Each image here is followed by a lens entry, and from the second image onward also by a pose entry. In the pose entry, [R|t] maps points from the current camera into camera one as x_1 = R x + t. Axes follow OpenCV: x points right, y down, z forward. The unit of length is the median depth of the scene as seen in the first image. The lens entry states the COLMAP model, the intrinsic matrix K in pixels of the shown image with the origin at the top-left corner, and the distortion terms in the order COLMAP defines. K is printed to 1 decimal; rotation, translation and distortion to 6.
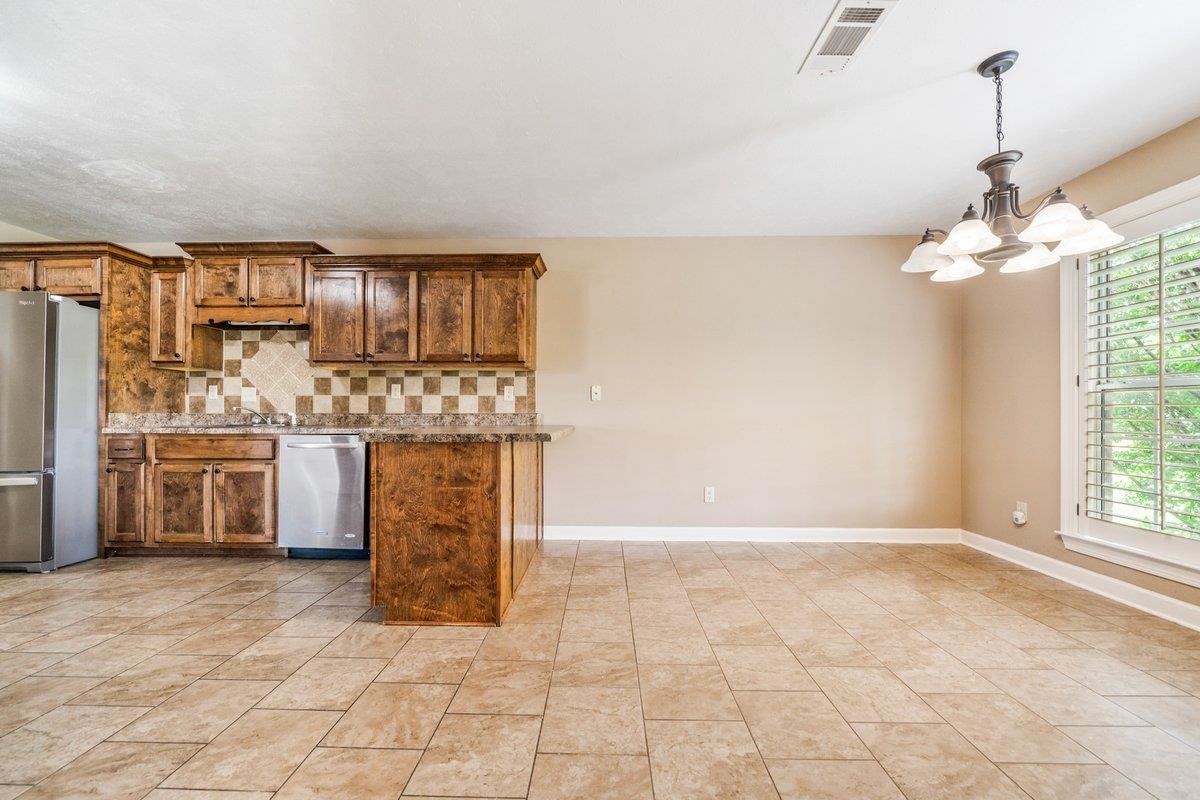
lens RADIAL K [[422.9, 0, 600.0], [0, 422.9, 400.0], [0, 0, 1]] dist [-0.001388, -0.000115]
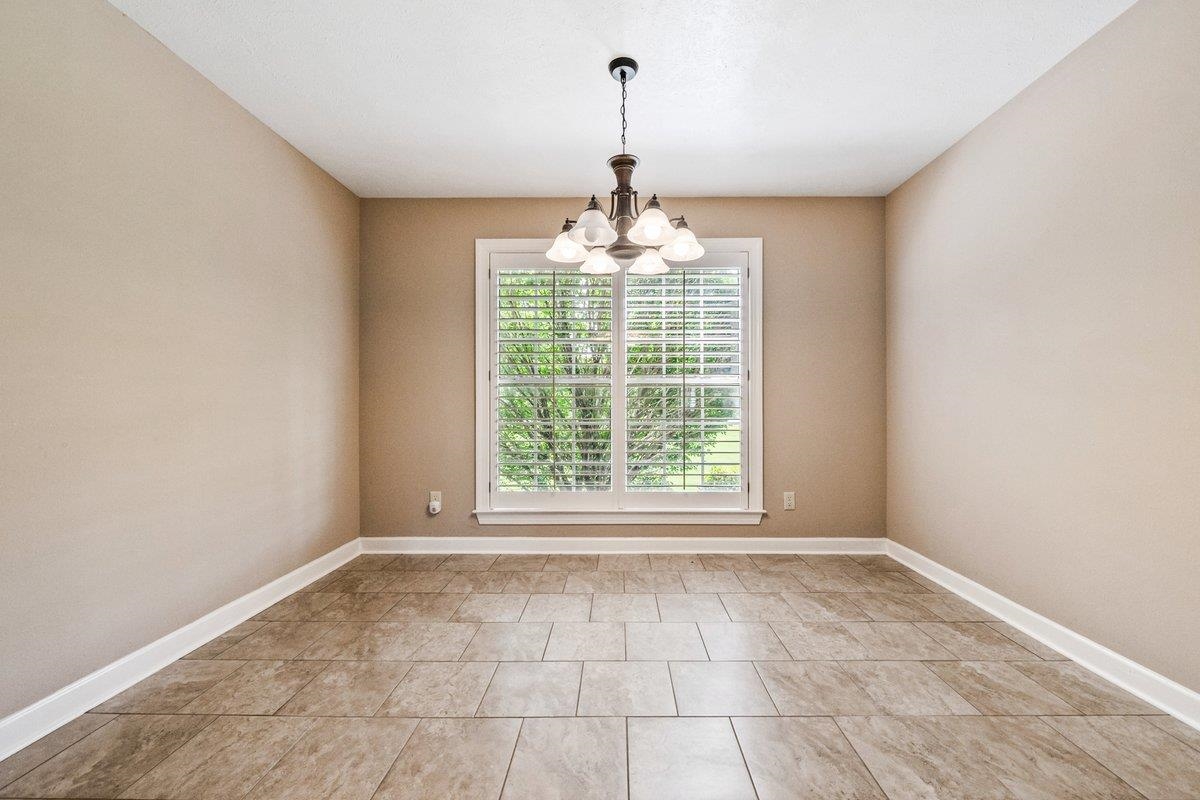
lens RADIAL K [[473.6, 0, 600.0], [0, 473.6, 400.0], [0, 0, 1]] dist [-0.001868, -0.000072]
pose [[0.032644, -0.002340, 0.999464, -0.154987], [-0.020488, 0.999786, 0.003010, 0.011263], [-0.999257, -0.020576, 0.032589, 0.679036]]
